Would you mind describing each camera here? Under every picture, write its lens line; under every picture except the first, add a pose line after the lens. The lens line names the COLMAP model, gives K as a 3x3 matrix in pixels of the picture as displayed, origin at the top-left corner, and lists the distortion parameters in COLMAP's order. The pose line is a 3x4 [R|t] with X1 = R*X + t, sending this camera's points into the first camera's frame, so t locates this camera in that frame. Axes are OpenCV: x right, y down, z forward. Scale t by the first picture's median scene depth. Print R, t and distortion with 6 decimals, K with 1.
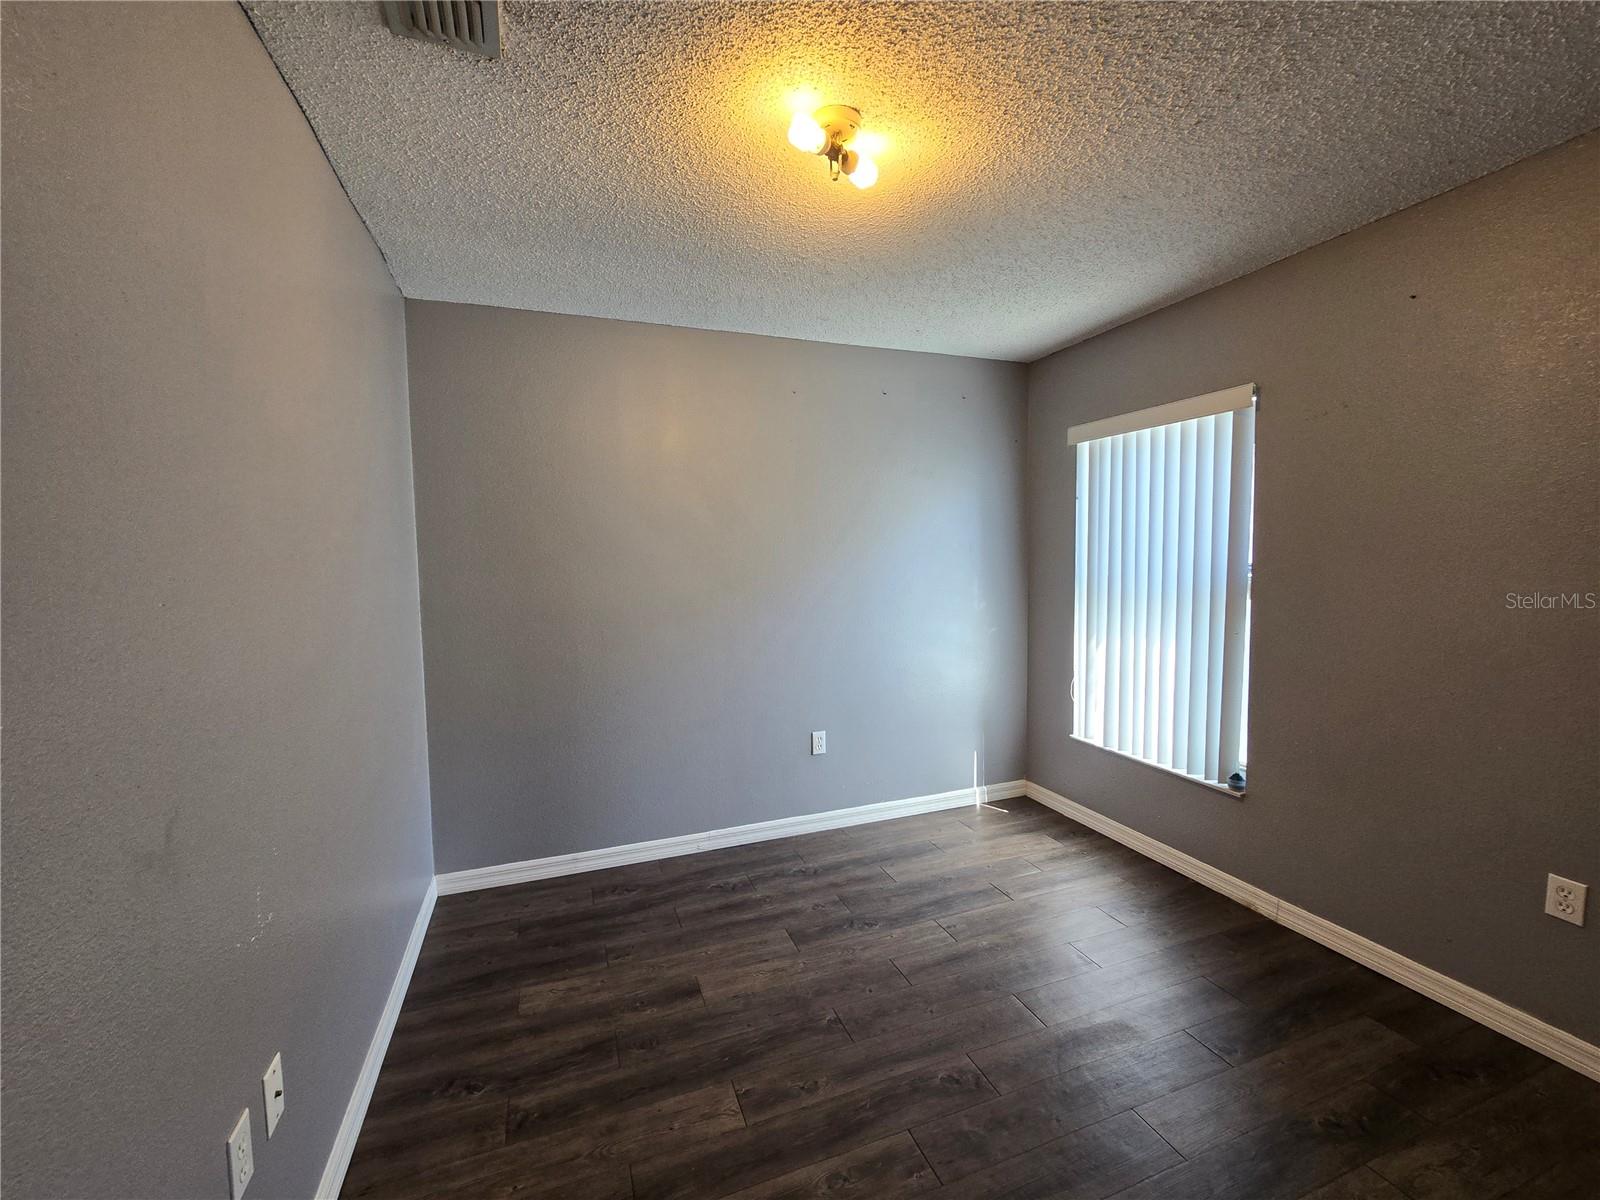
lens RADIAL K [[655.1, 0, 794.4], [0, 655.1, 596.5], [0, 0, 1]] dist [-0.002595, -0.000292]
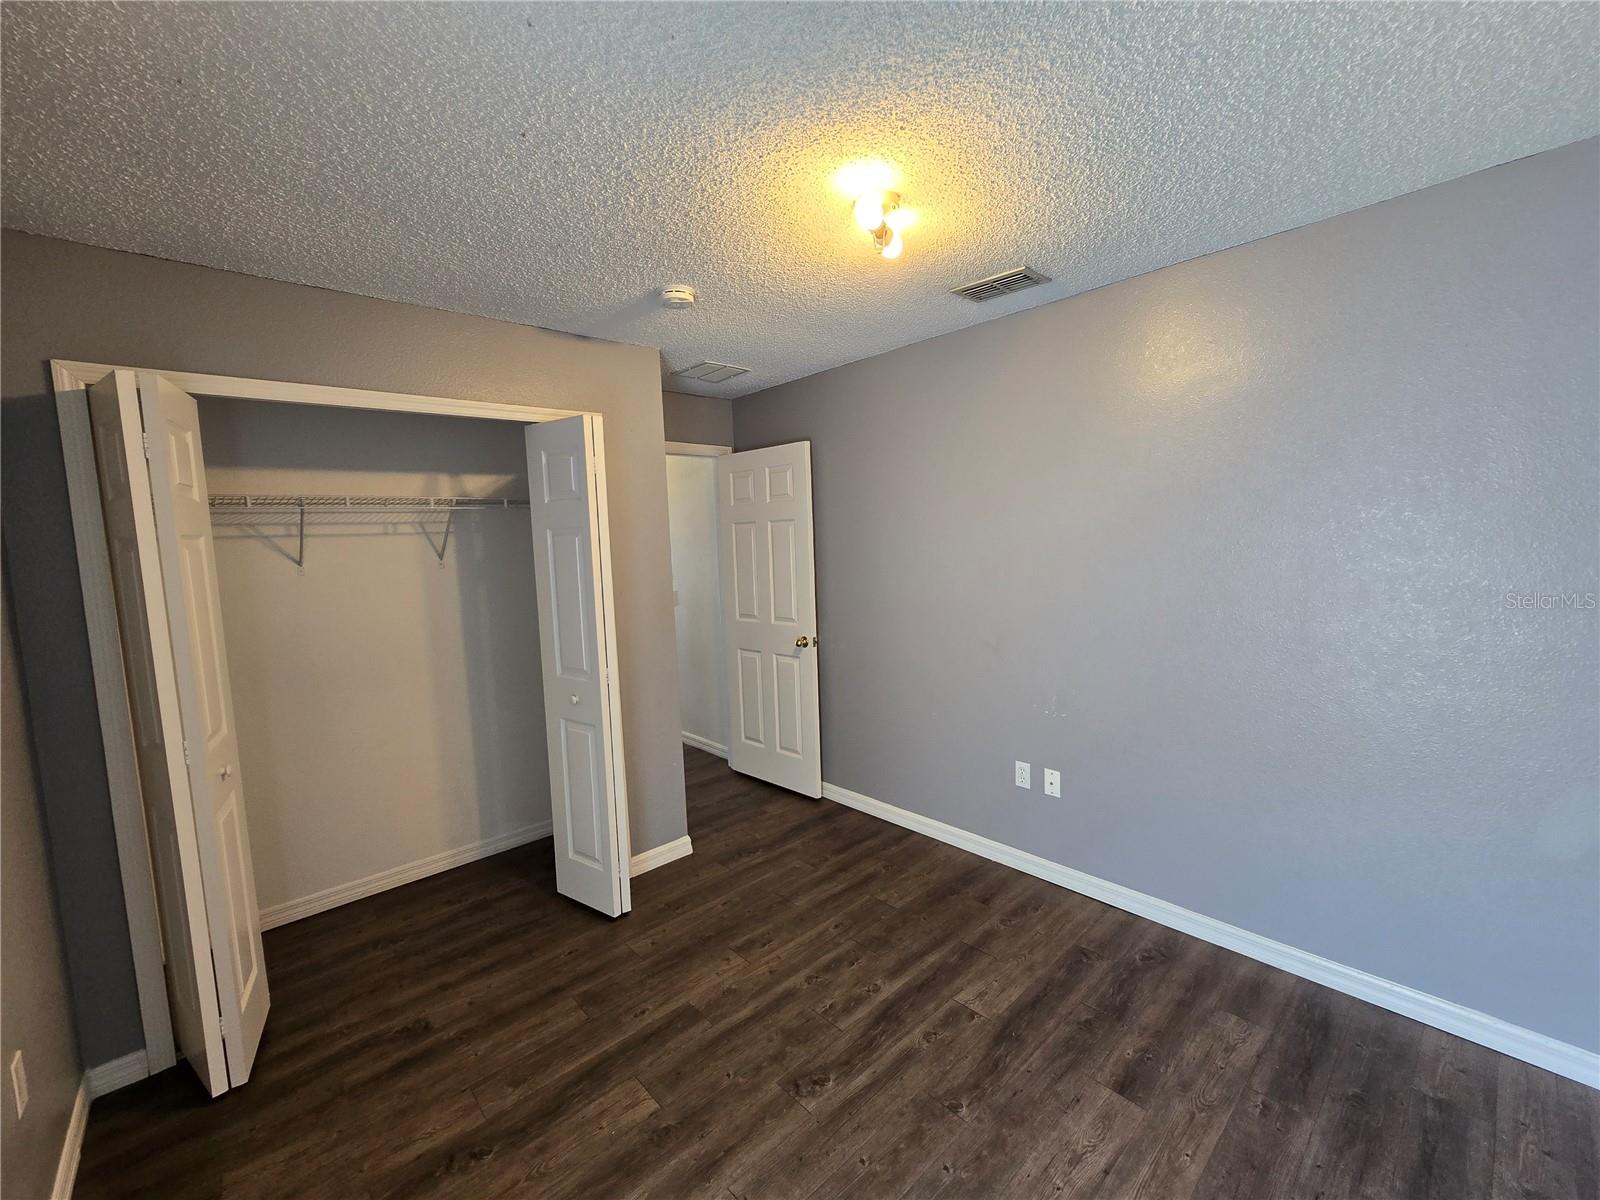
lens RADIAL K [[655.1, 0, 794.4], [0, 655.1, 596.5], [0, 0, 1]] dist [-0.002595, -0.000292]
pose [[-0.926470, 0.086167, -0.366373, 0.574412], [0.028971, 0.986879, 0.158842, -0.201792], [0.375252, 0.136548, -0.916810, 1.771371]]
